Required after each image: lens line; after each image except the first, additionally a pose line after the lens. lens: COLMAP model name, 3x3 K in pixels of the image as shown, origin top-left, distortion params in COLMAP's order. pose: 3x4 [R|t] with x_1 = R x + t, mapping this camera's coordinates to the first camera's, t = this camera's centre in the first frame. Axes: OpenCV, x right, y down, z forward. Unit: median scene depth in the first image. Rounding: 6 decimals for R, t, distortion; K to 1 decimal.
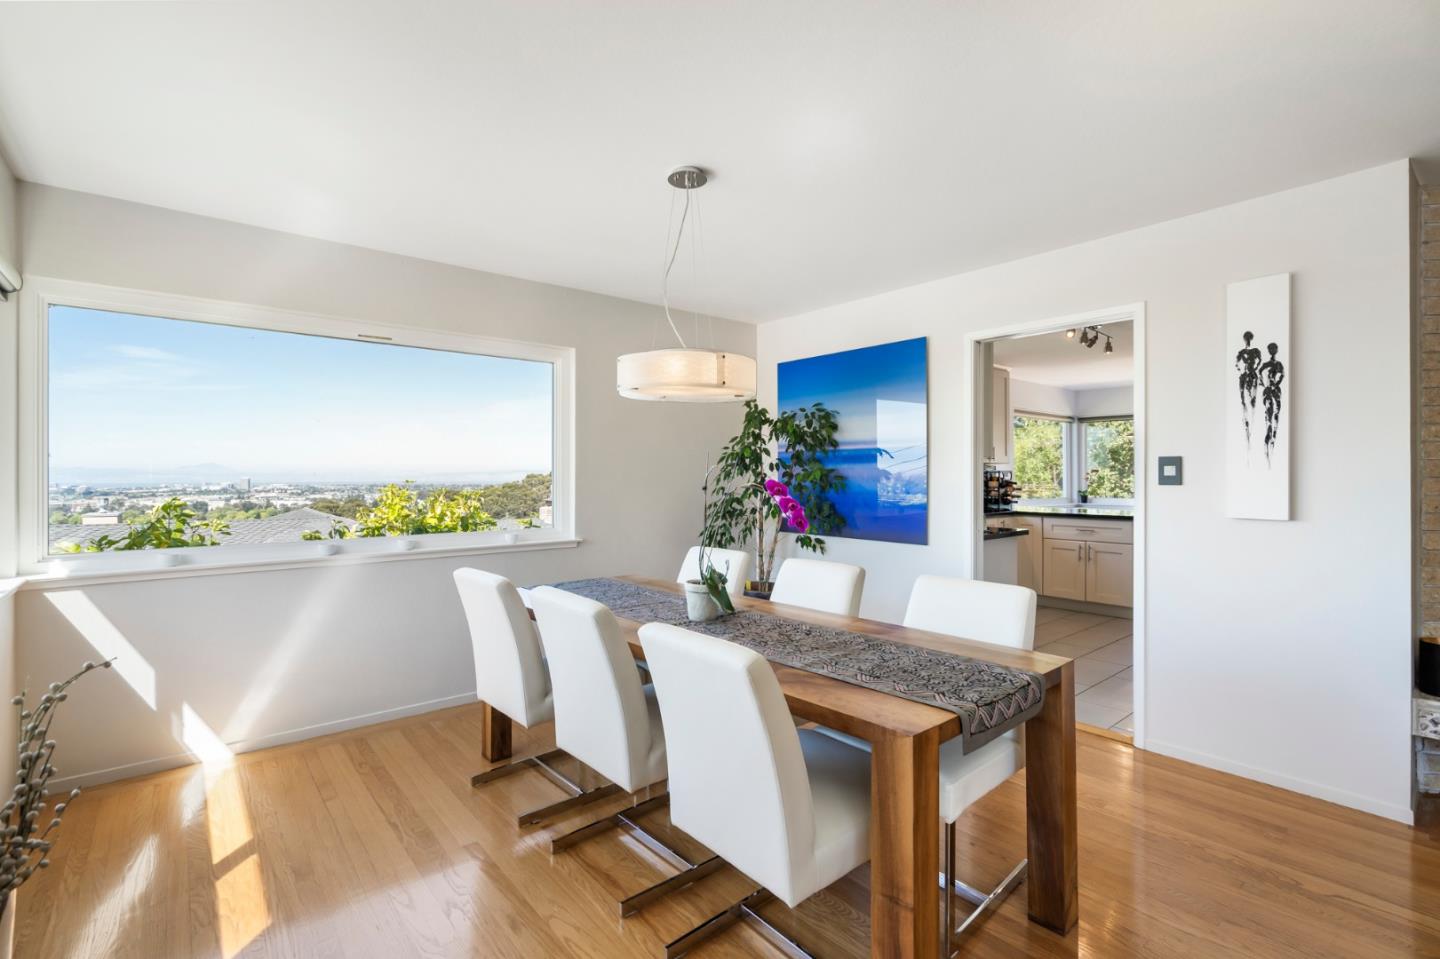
lens RADIAL K [[653.6, 0, 718.4], [0, 653.6, 476.5], [0, 0, 1]] dist [-0.003291, 0.001154]
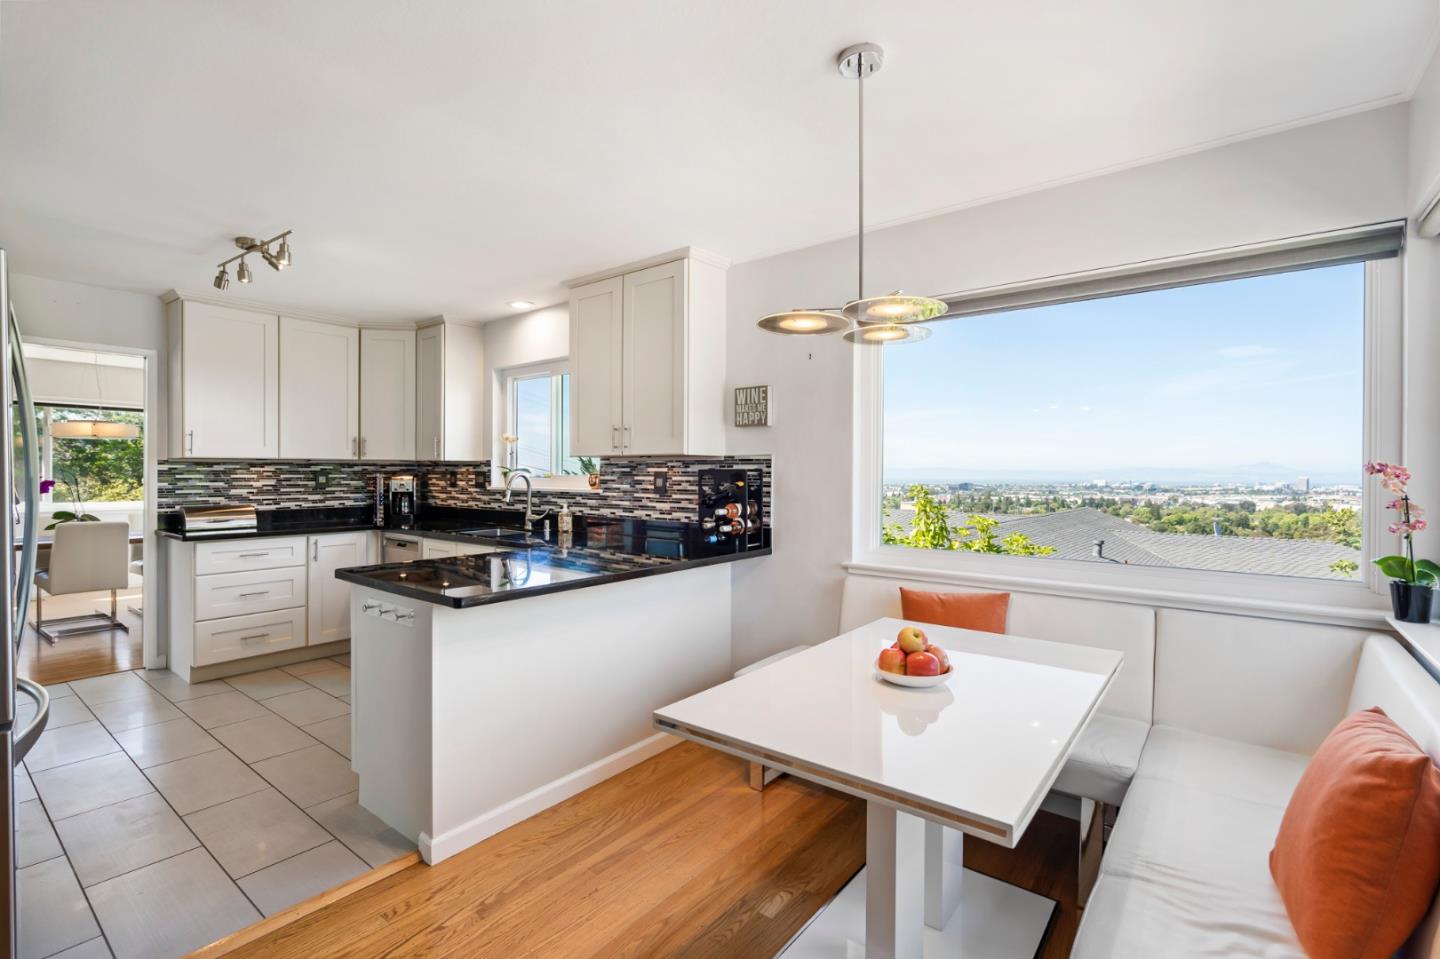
lens RADIAL K [[653.6, 0, 718.4], [0, 653.6, 476.5], [0, 0, 1]] dist [-0.003291, 0.001154]
pose [[0.207694, 0.007514, -0.978165, 0.871502], [-0.006722, 0.999958, 0.006254, -0.006724], [0.978171, 0.005276, 0.207735, 0.894407]]
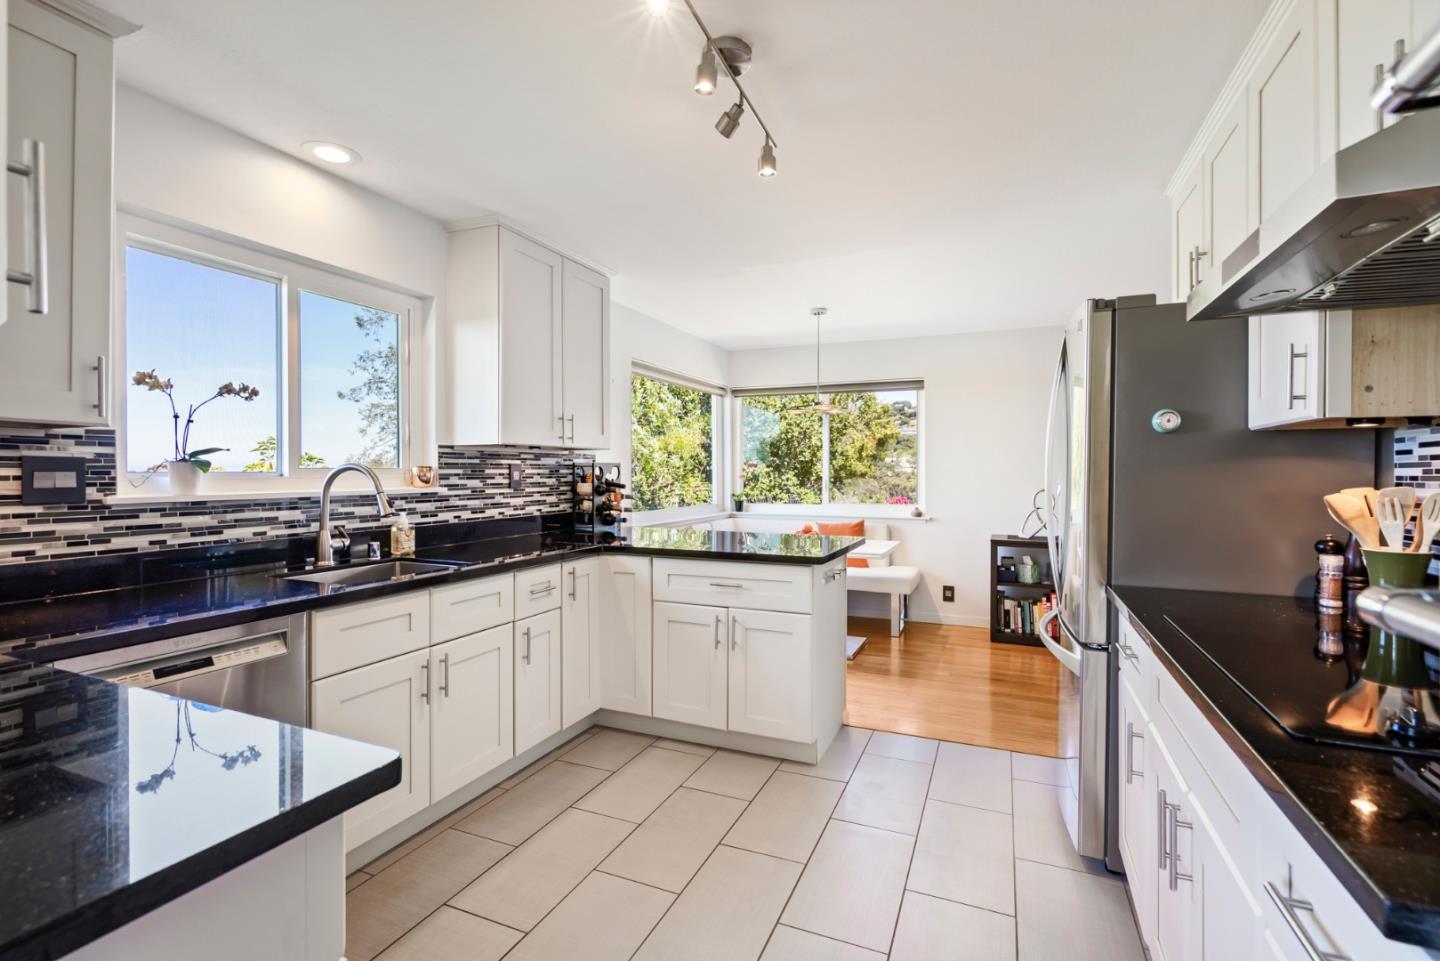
lens RADIAL K [[646.5, 0, 713.3], [0, 646.5, 478.4], [0, 0, 1]] dist [-0.004954, 0.000253]
pose [[0.899916, -0.004549, 0.436039, 0.285095], [0.001747, 0.999975, 0.006827, 0.000428], [-0.436059, -0.005382, 0.899902, 0.475384]]
